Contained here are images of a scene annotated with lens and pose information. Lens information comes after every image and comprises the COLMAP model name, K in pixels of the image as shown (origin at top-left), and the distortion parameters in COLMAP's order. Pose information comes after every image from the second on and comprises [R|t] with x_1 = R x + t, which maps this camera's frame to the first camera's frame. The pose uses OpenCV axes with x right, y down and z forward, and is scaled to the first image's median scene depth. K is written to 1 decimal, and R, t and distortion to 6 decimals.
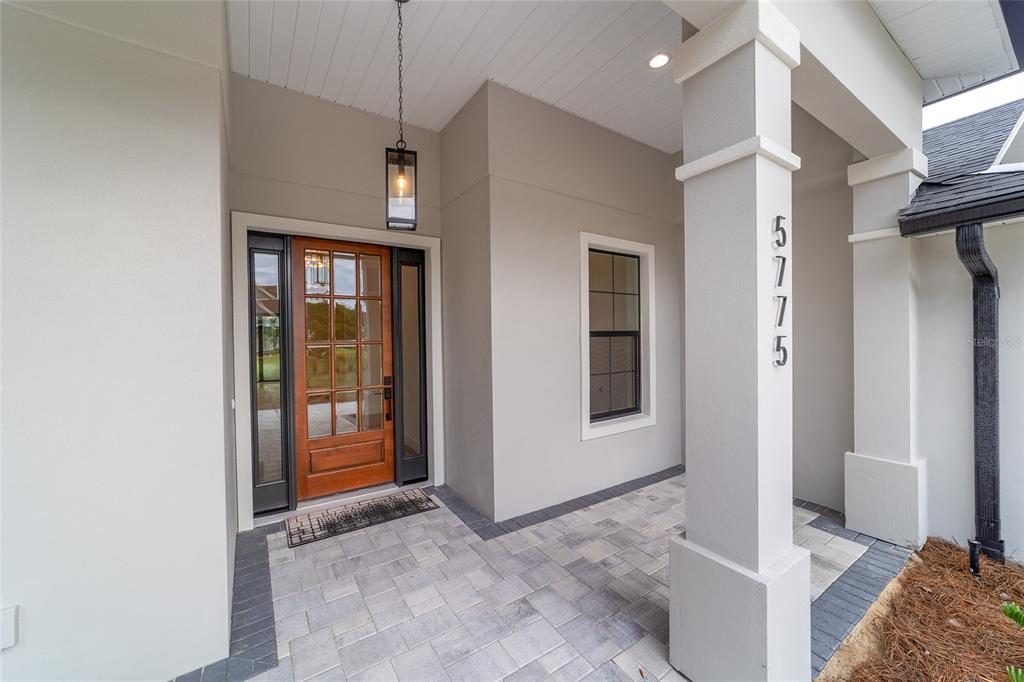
lens RADIAL K [[394.0, 0, 509.8], [0, 394.0, 338.4], [0, 0, 1]] dist [-0.018304, 0.007501]
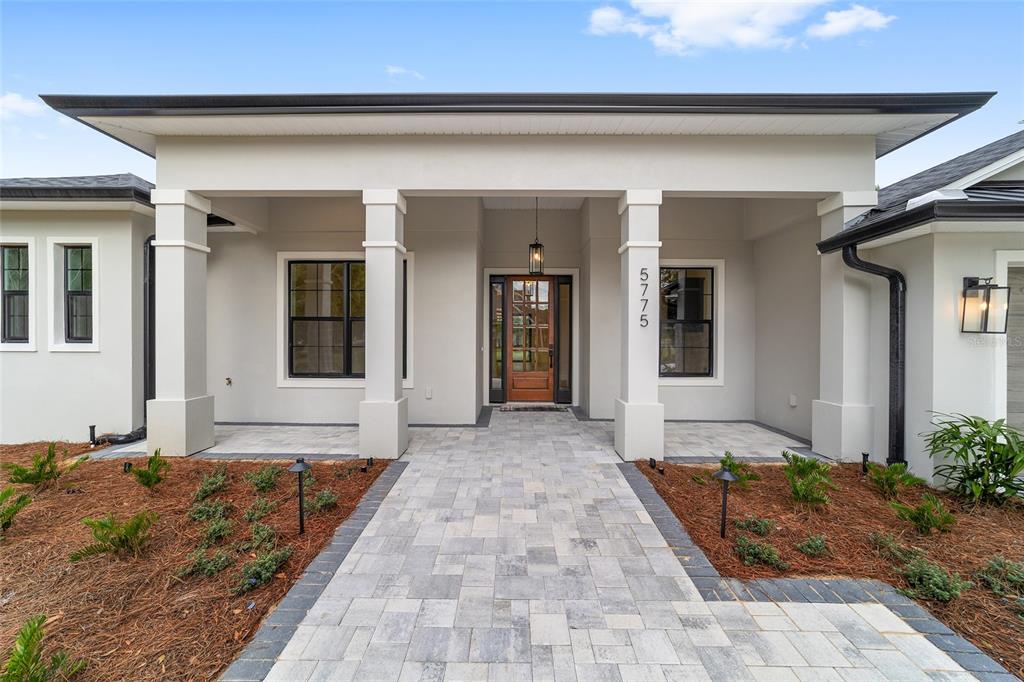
lens RADIAL K [[394.0, 0, 509.8], [0, 394.0, 338.4], [0, 0, 1]] dist [-0.018304, 0.007501]
pose [[0.829360, 0.017234, -0.558449, 0.645901], [-0.018855, 0.999818, 0.002853, 0.073417], [0.558397, 0.008164, 0.829534, -0.749809]]
